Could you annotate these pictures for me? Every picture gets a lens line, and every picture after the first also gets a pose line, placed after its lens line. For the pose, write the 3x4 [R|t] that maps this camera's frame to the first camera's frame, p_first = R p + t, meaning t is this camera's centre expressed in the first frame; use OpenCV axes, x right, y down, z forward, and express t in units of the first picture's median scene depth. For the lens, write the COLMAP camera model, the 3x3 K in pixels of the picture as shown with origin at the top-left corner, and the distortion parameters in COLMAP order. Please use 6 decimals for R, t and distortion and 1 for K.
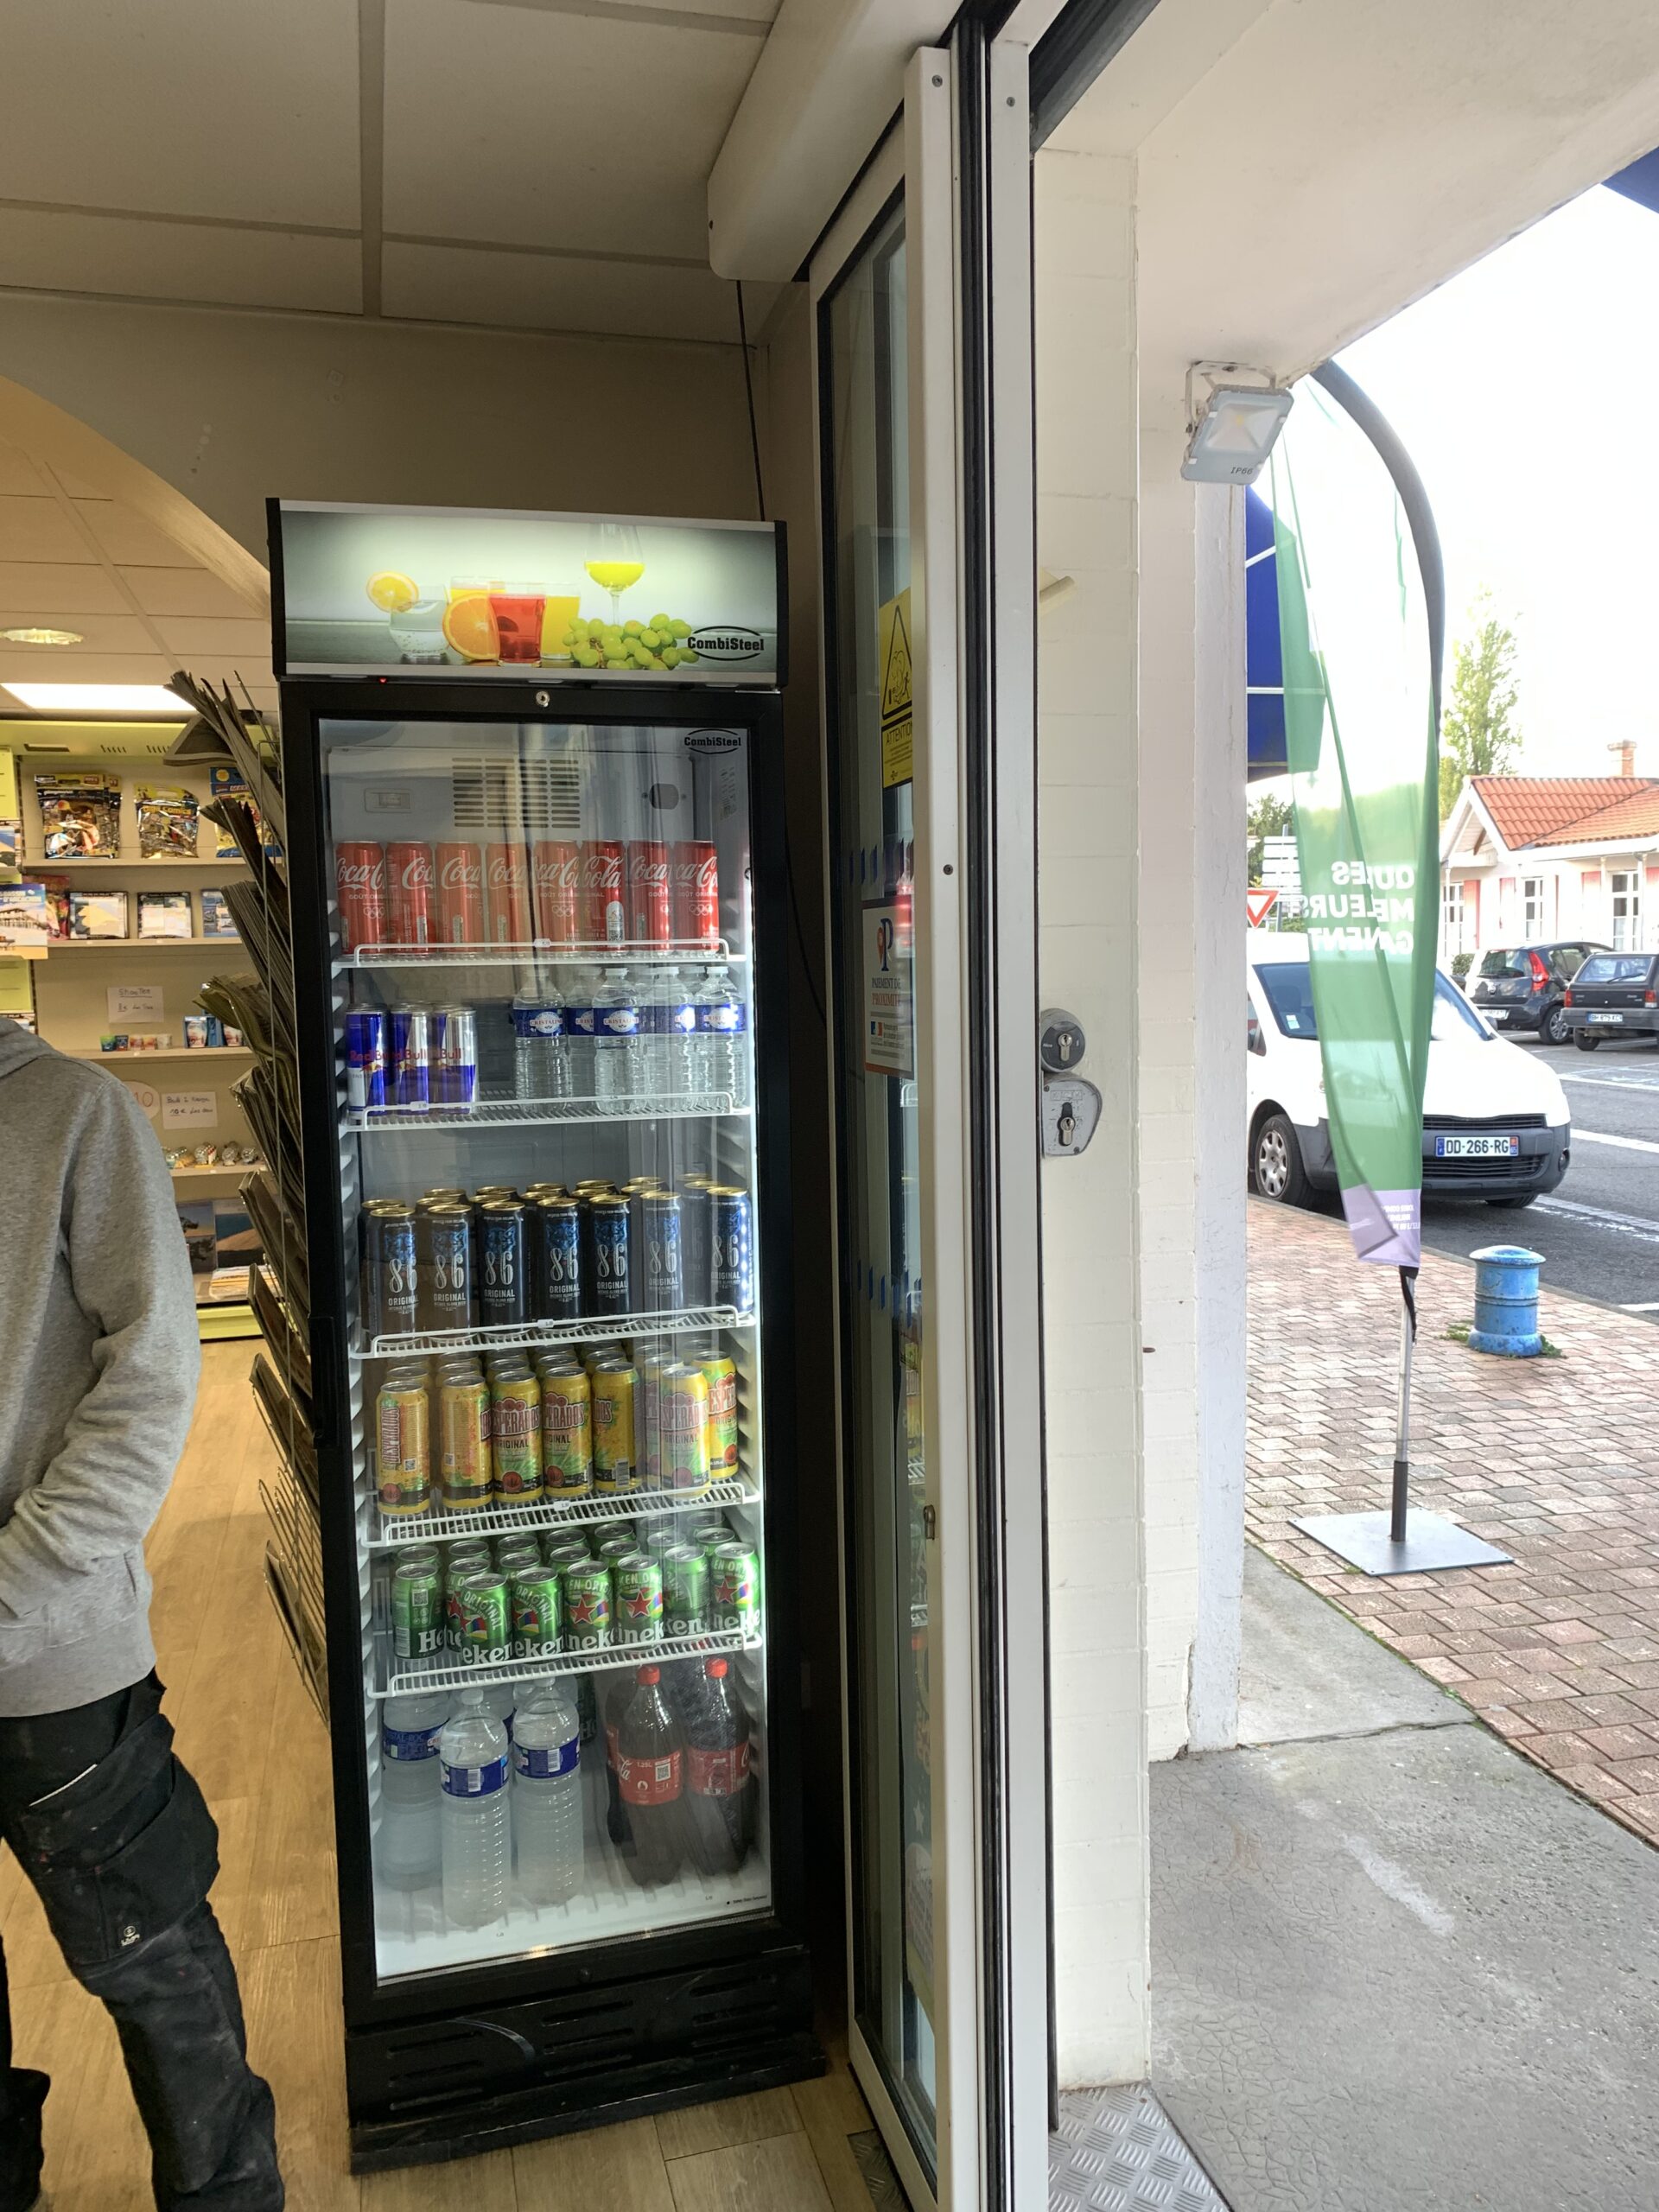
lens RADIAL K [[1699.9, 0, 822.2], [0, 1699.9, 1102.6], [0, 0, 1]] dist [0.032653, -0.037209]
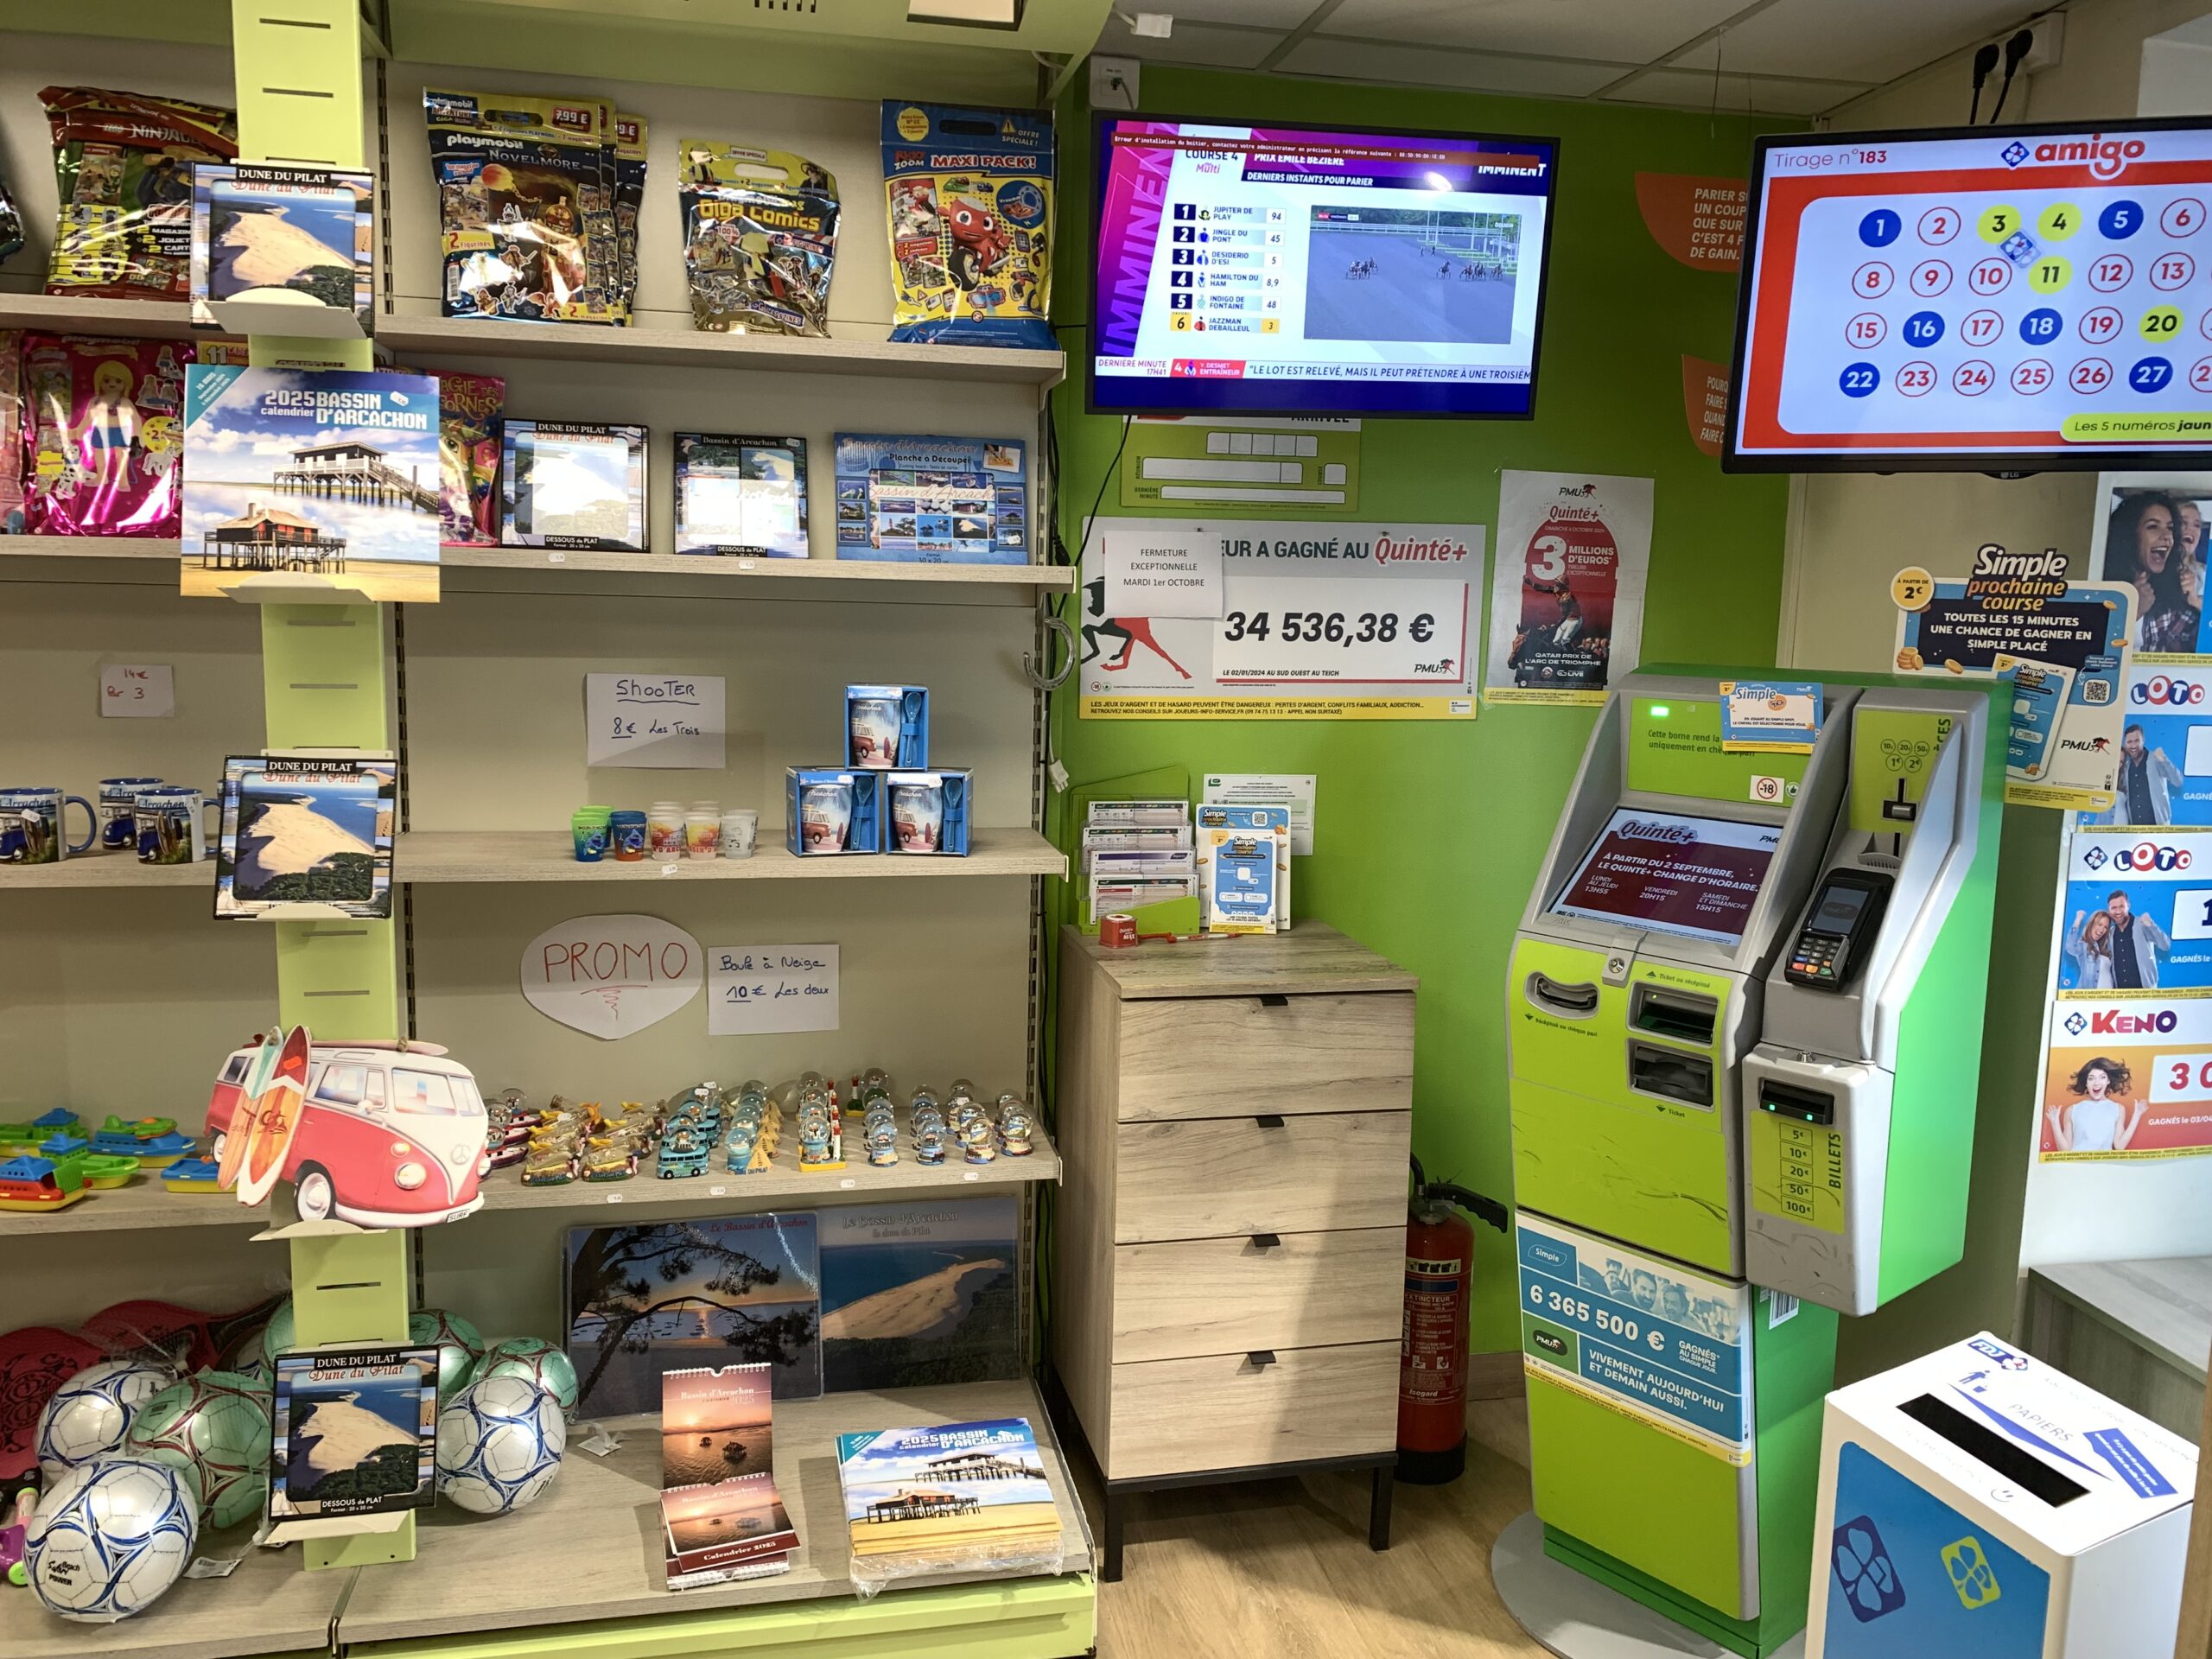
lens RADIAL K [[1699.9, 0, 1108.3], [0, 1699.9, 807.1], [0, 0, 1]] dist [0.032653, -0.037209]
pose [[0.997281, 0.055856, -0.048078, -0.285232], [-0.053818, 0.997638, 0.042689, -0.061285], [0.050349, -0.039985, 0.997931, 0.629163]]
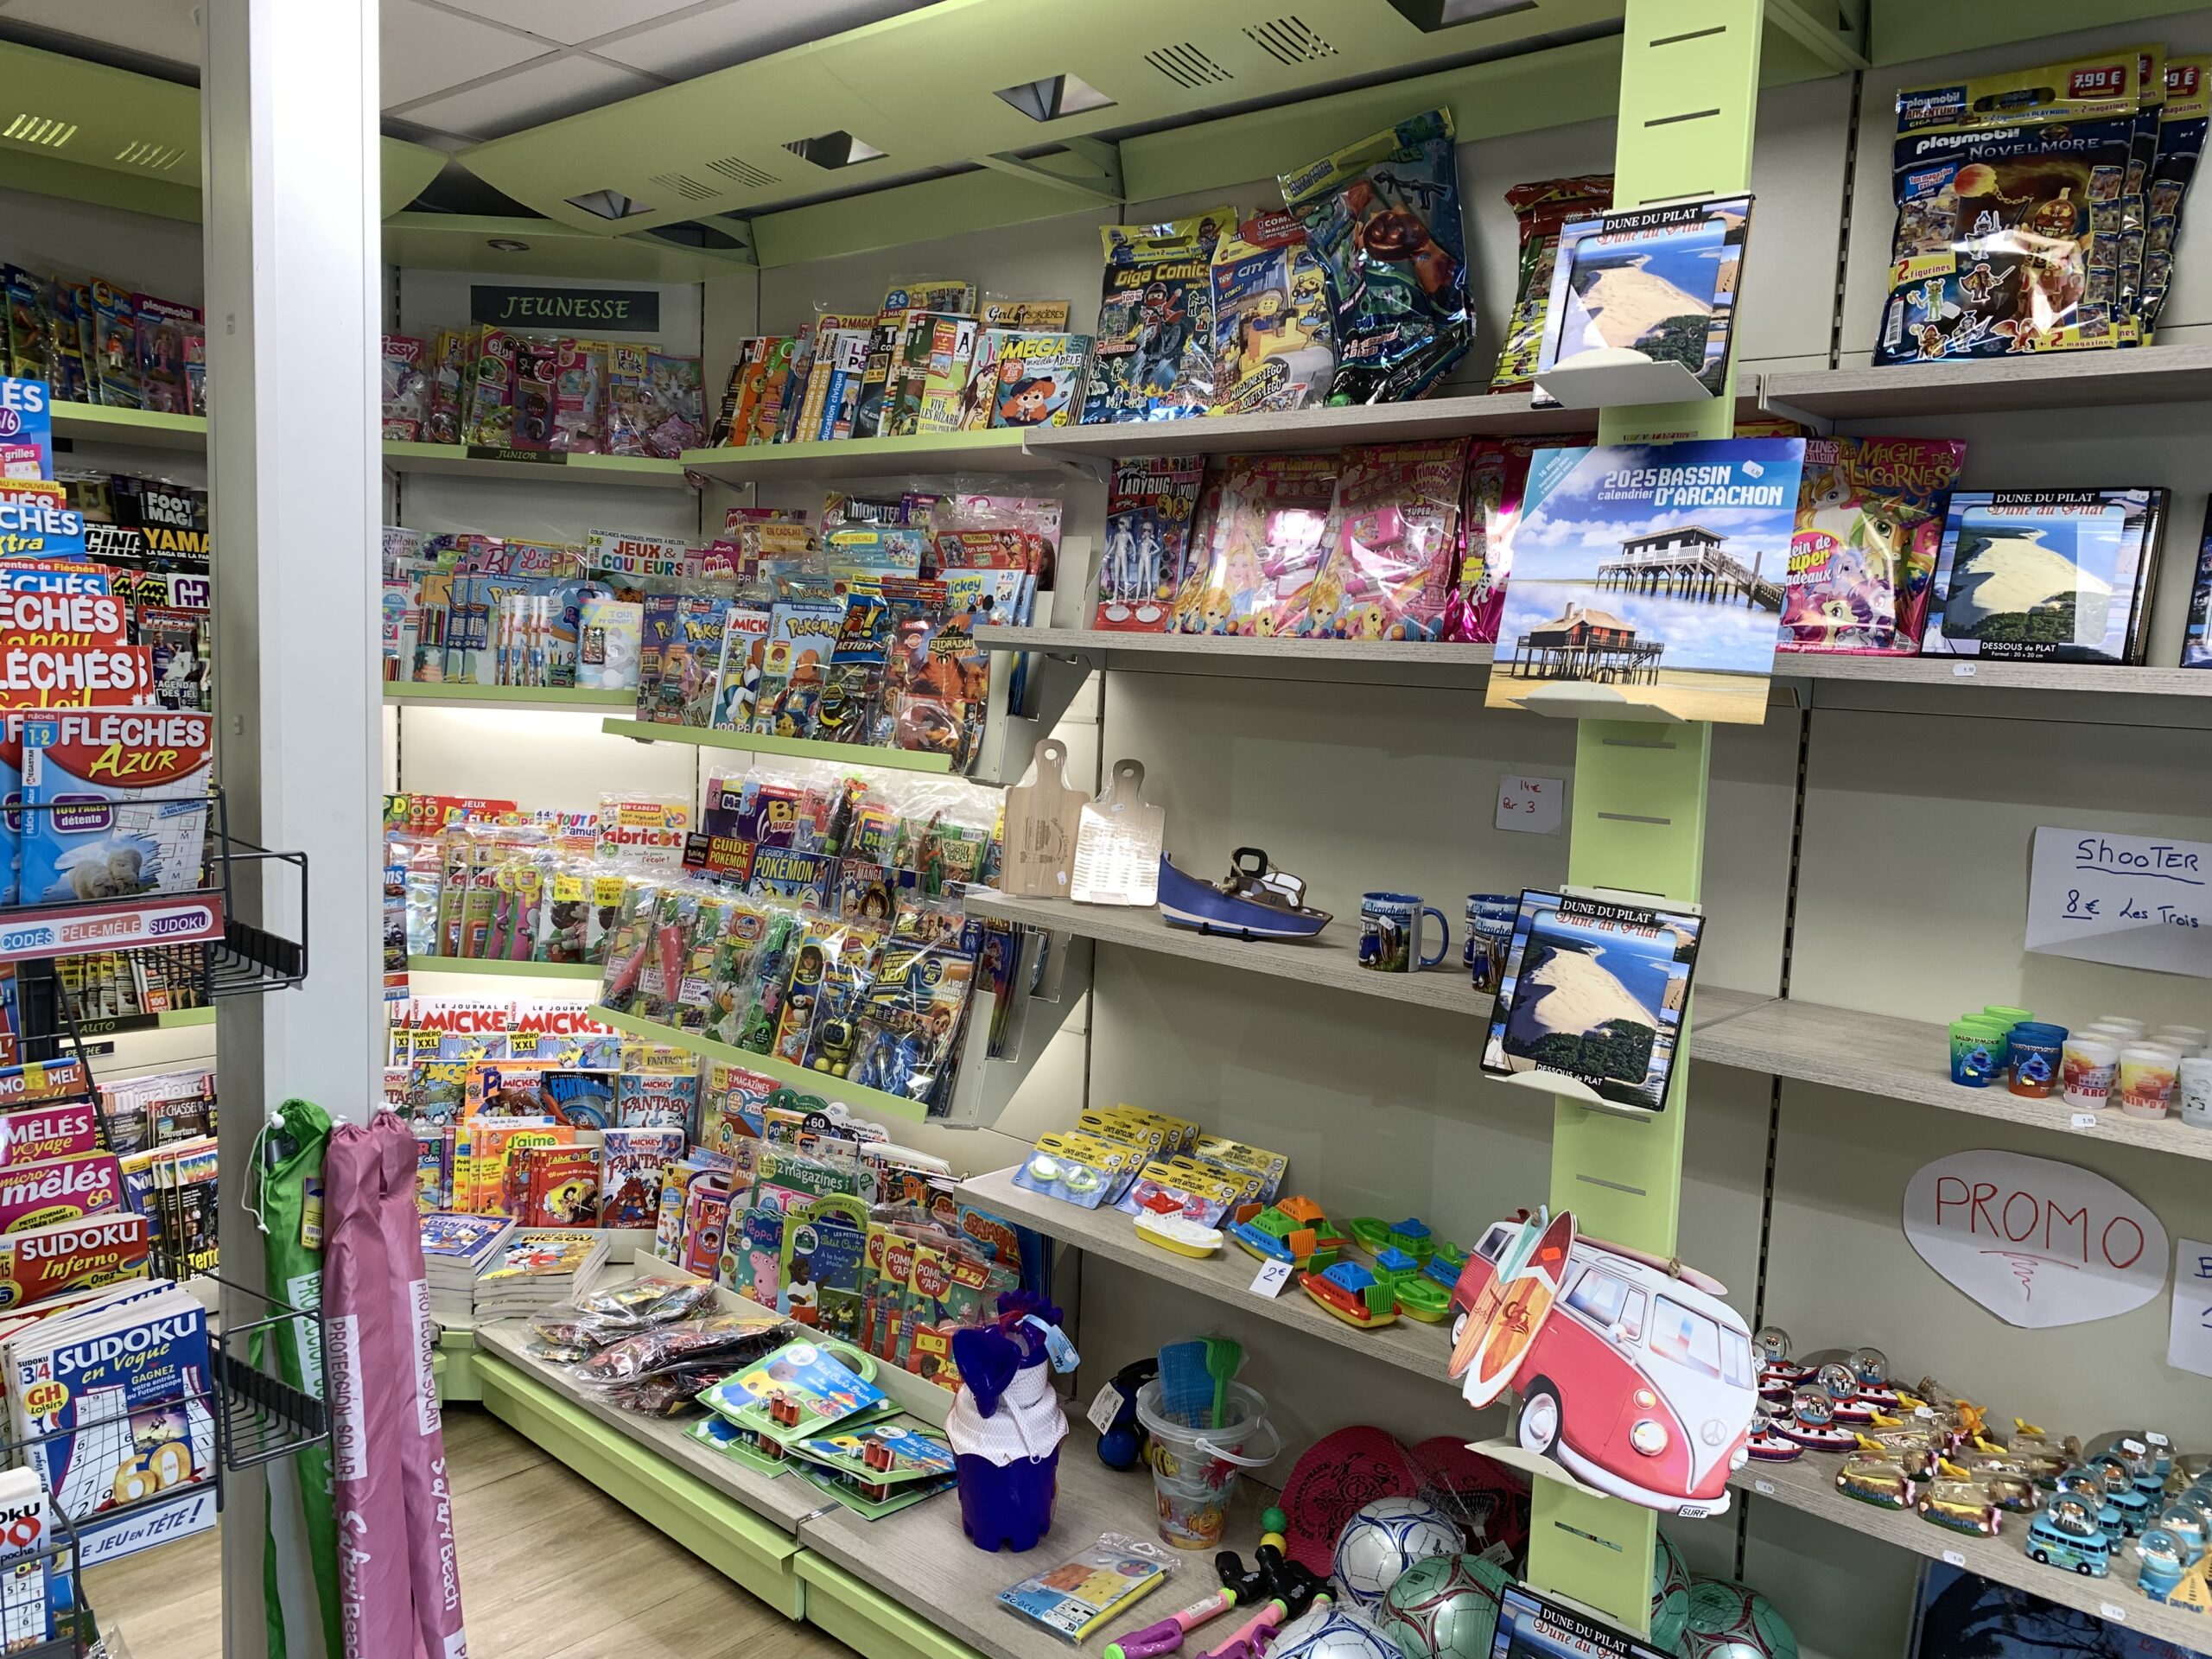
lens RADIAL K [[1699.9, 0, 1106.5], [0, 1699.9, 810.5], [0, 0, 1]] dist [0.032653, -0.037209]
pose [[0.556653, 0.129445, -0.820598, -0.275291], [-0.127637, 0.989384, 0.069488, -0.071479], [0.820882, 0.066058, 0.567265, 0.721818]]
